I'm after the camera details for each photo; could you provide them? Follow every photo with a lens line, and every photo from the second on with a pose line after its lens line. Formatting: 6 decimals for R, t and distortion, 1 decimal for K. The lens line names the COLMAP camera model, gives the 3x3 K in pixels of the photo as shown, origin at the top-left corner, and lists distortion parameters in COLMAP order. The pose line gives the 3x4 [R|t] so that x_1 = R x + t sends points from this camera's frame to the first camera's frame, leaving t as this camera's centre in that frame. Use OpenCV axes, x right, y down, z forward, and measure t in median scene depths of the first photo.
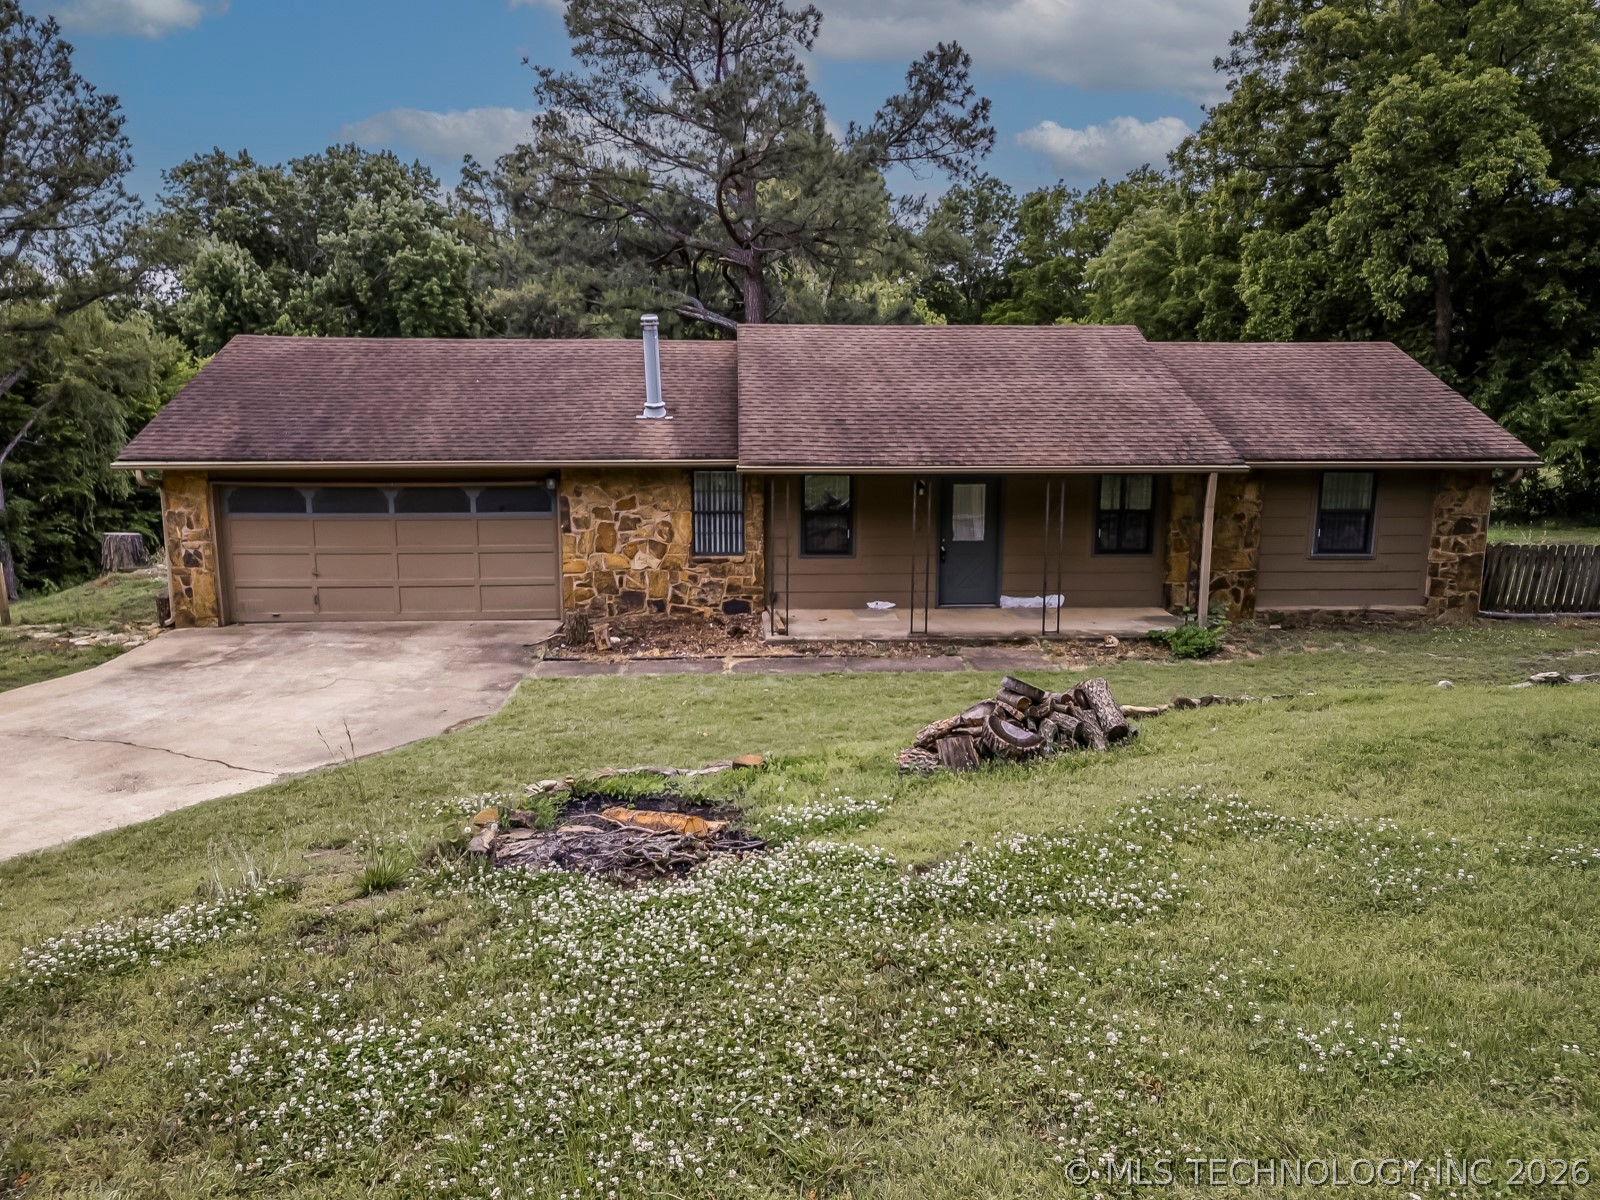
lens RADIAL K [[1177.5, 0, 806.3], [0, 1177.5, 601.6], [0, 0, 1]] dist [0.082298, -0.088048]
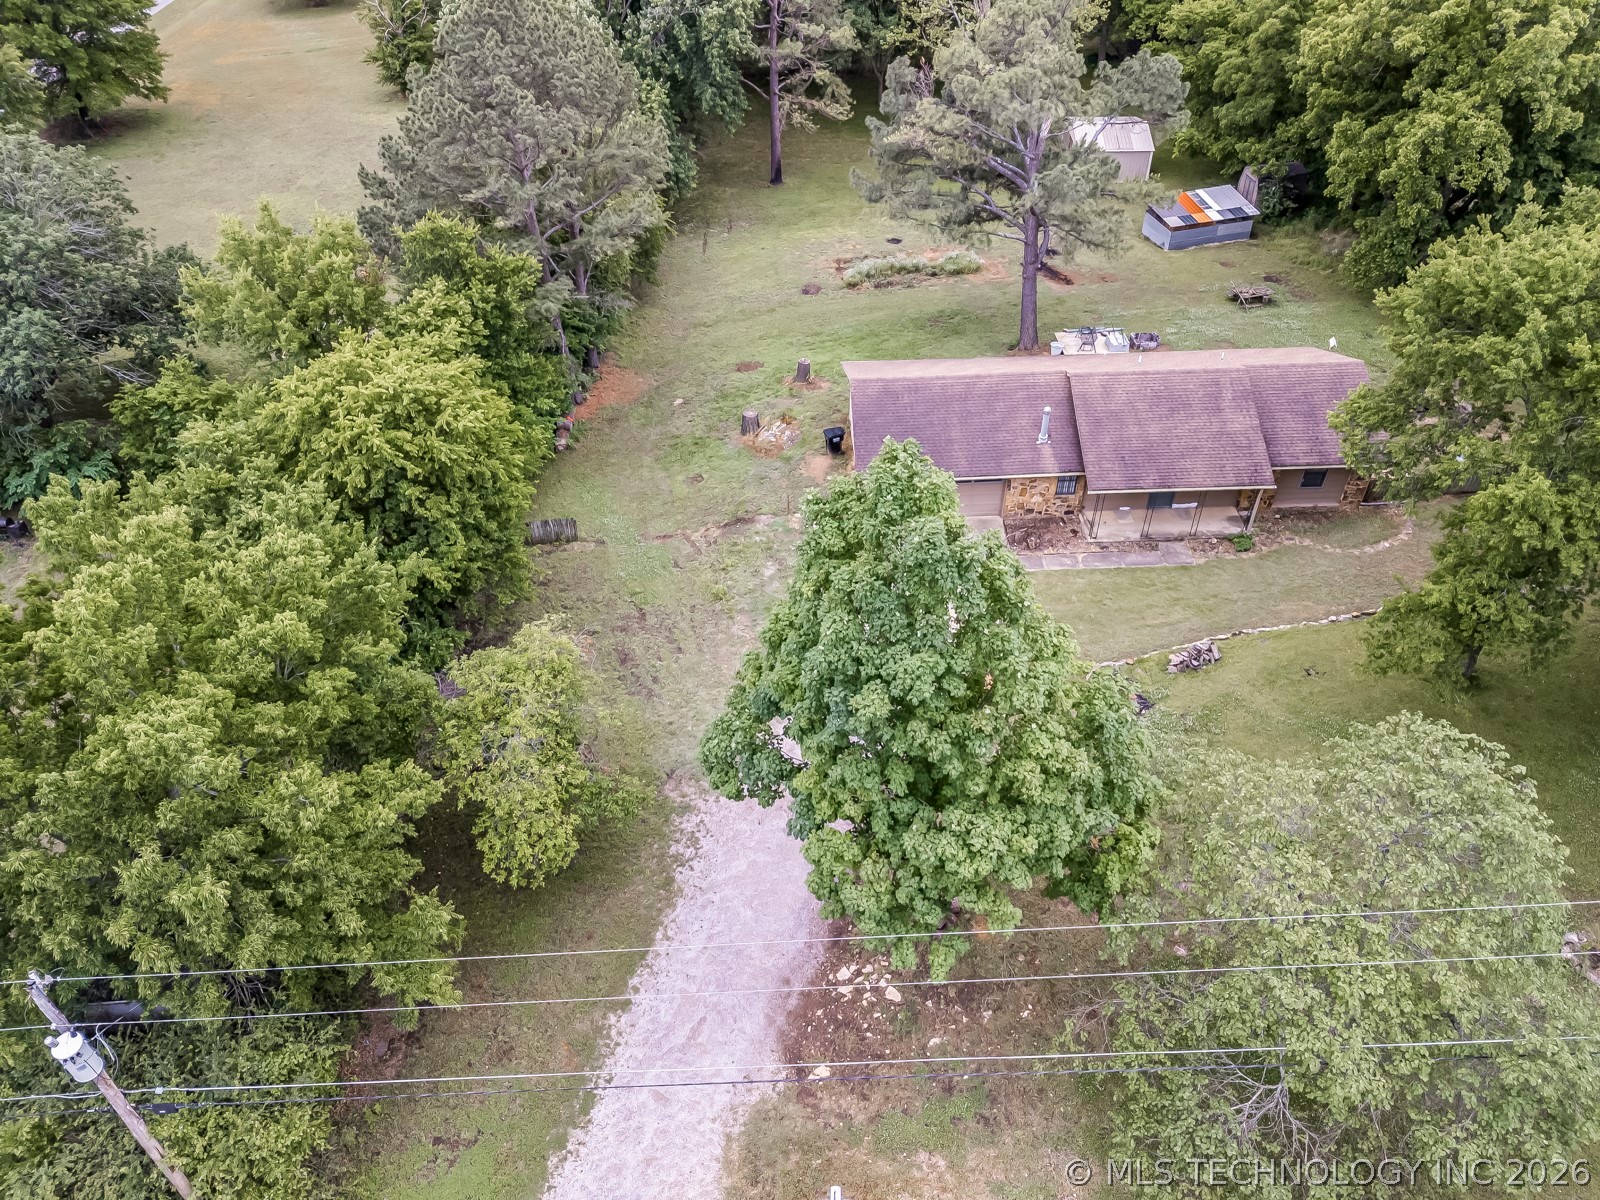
lens RADIAL K [[1177.5, 0, 806.3], [0, 1177.5, 601.6], [0, 0, 1]] dist [0.082298, -0.088048]
pose [[0.999845, -0.000726, -0.017600, -0.601382], [0.009831, 0.852069, 0.523337, -1.215064], [0.014617, -0.523429, 0.851944, -1.353075]]
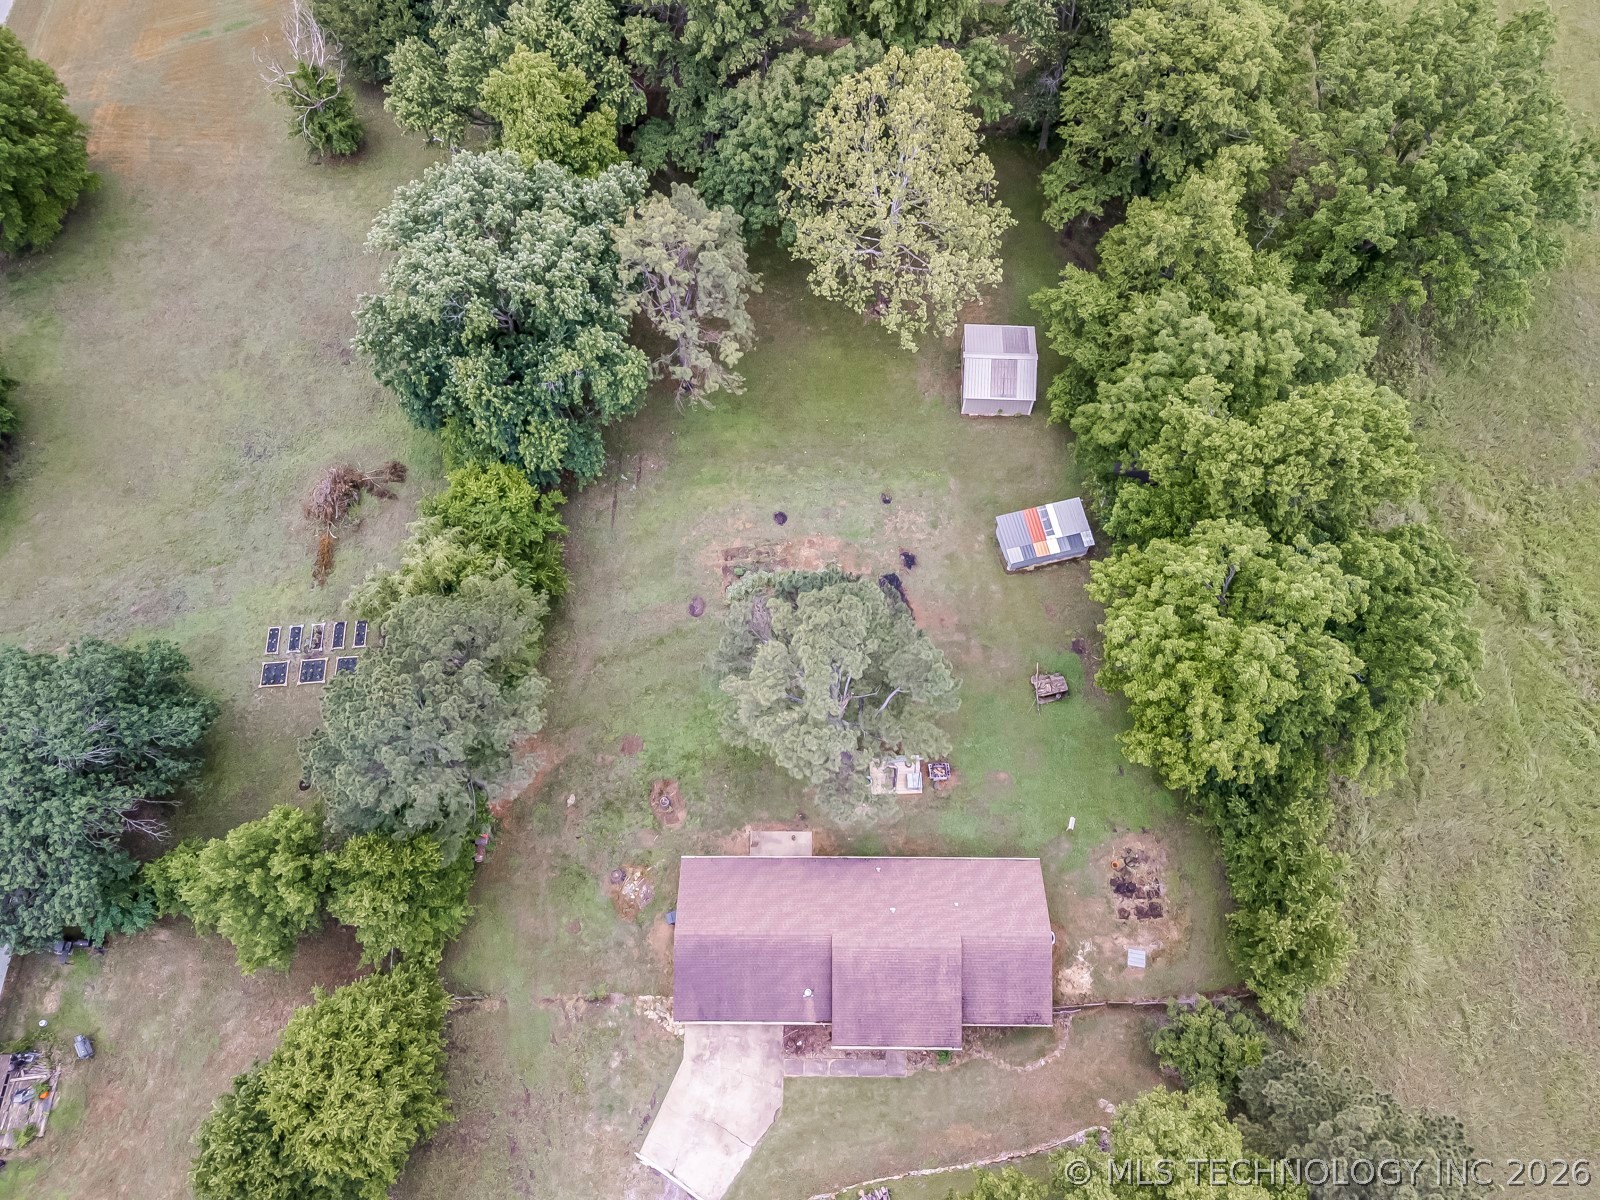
lens RADIAL K [[1177.5, 0, 806.3], [0, 1177.5, 601.6], [0, 0, 1]] dist [0.082298, -0.088048]
pose [[0.997880, 0.053447, -0.037145, -0.052929], [0.001666, 0.549543, 0.835464, -3.924313], [0.065066, -0.833754, 0.548288, 0.076053]]
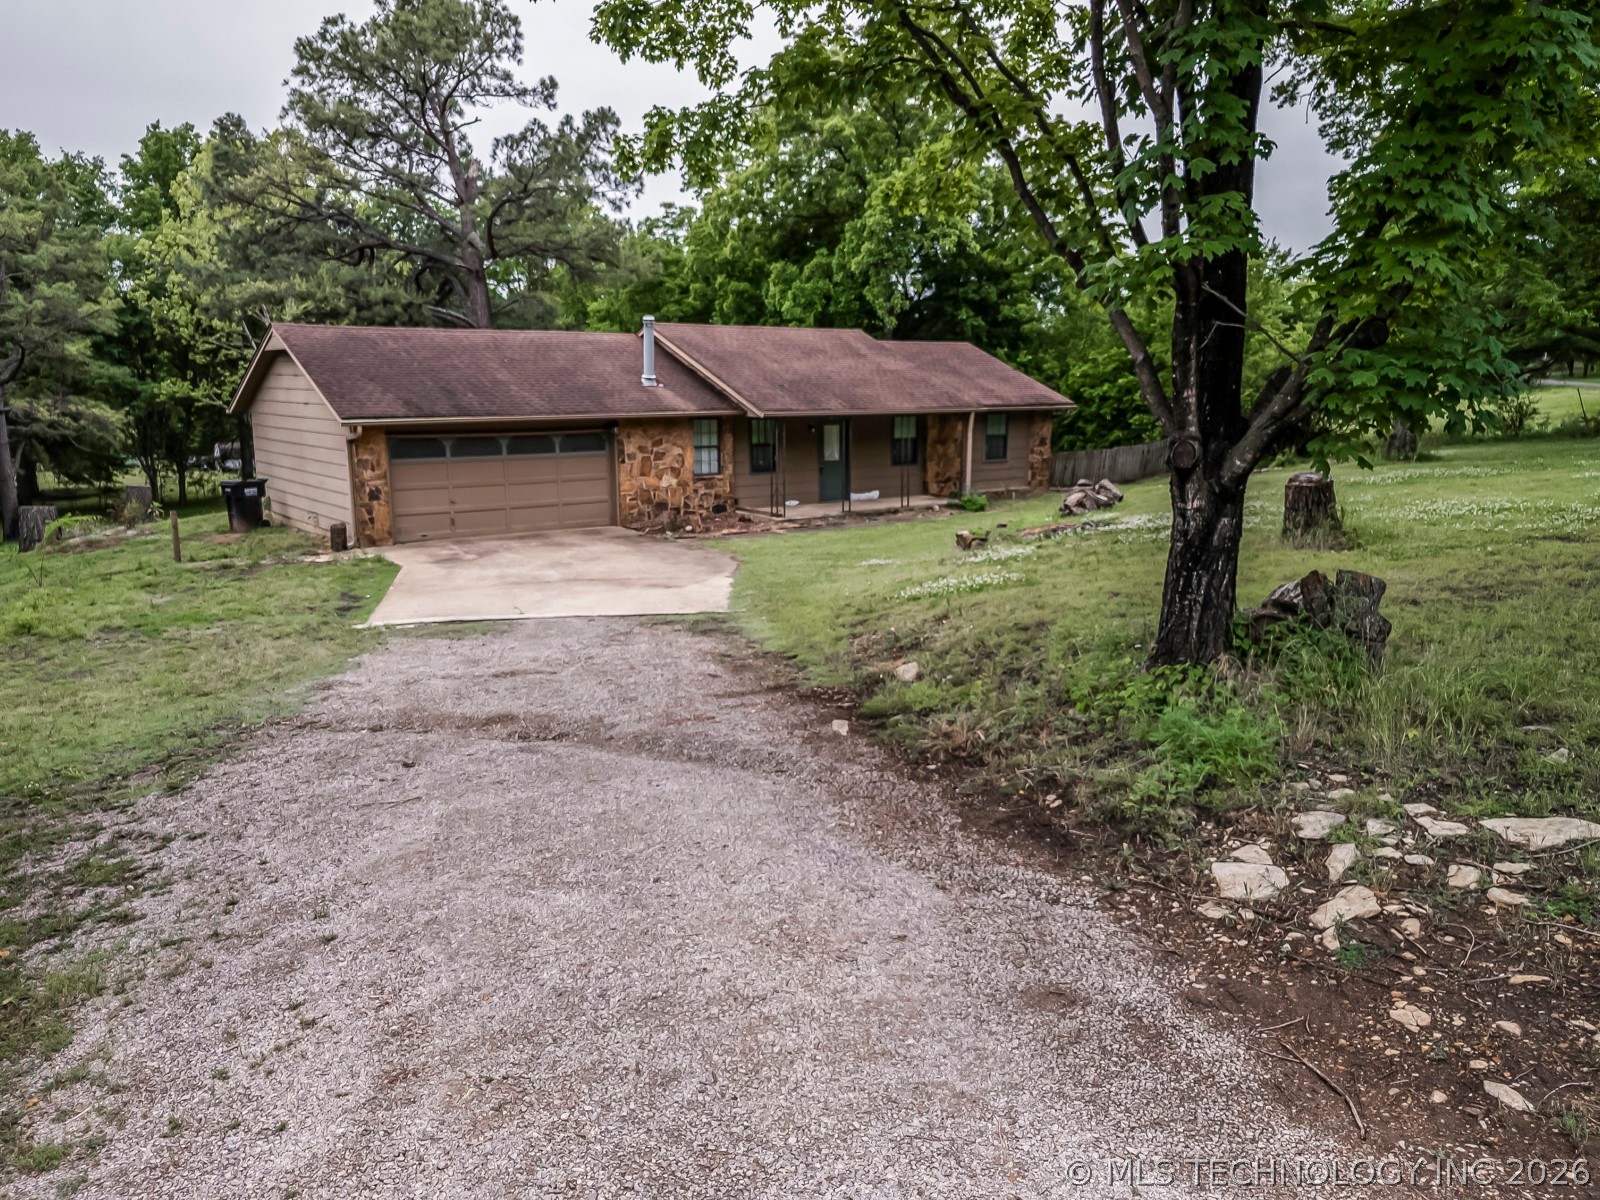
lens RADIAL K [[1177.5, 0, 806.3], [0, 1177.5, 601.6], [0, 0, 1]] dist [0.082298, -0.088048]
pose [[0.825154, -0.107566, 0.554572, -0.842482], [0.104395, 0.993831, 0.037435, 0.080576], [-0.555178, 0.027004, 0.831293, -0.341433]]
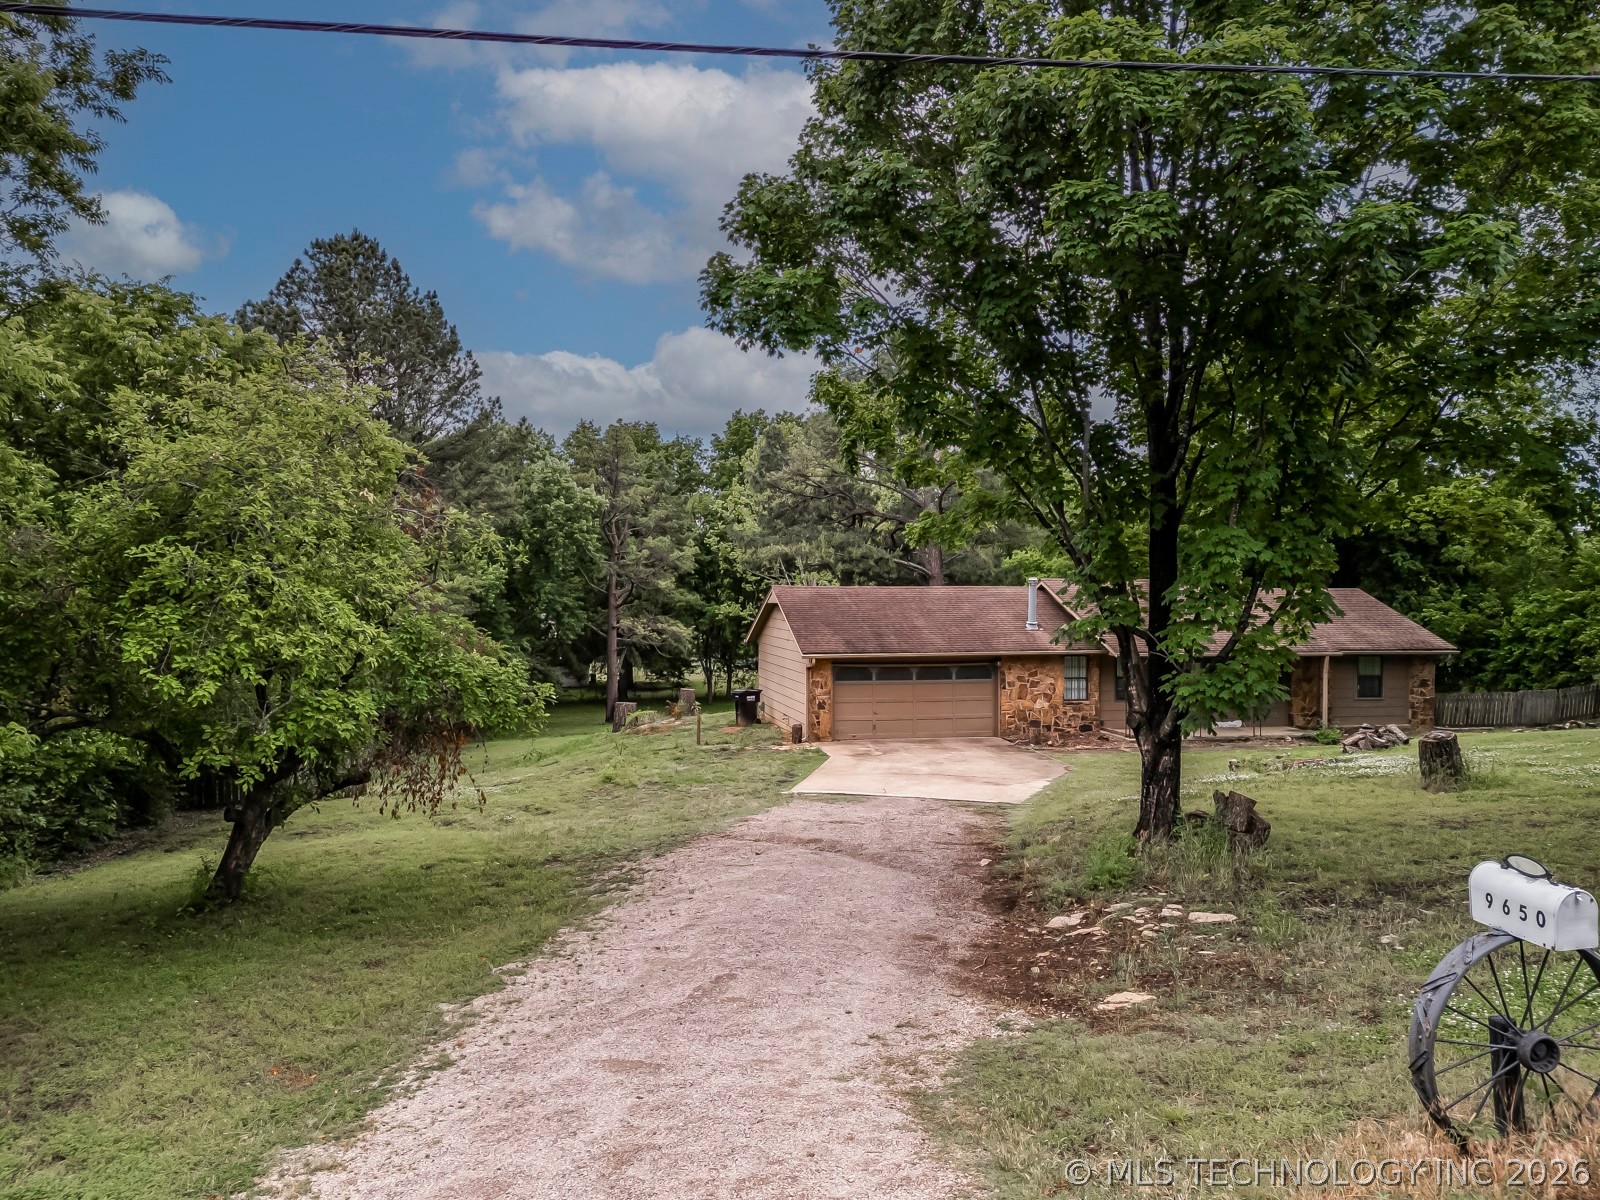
lens RADIAL K [[1177.5, 0, 806.3], [0, 1177.5, 601.6], [0, 0, 1]] dist [0.082298, -0.088048]
pose [[0.984845, 0.001483, 0.173431, -0.842289], [0.027233, 0.986237, -0.163077, 0.103478], [-0.171286, 0.165328, 0.971251, -0.813660]]
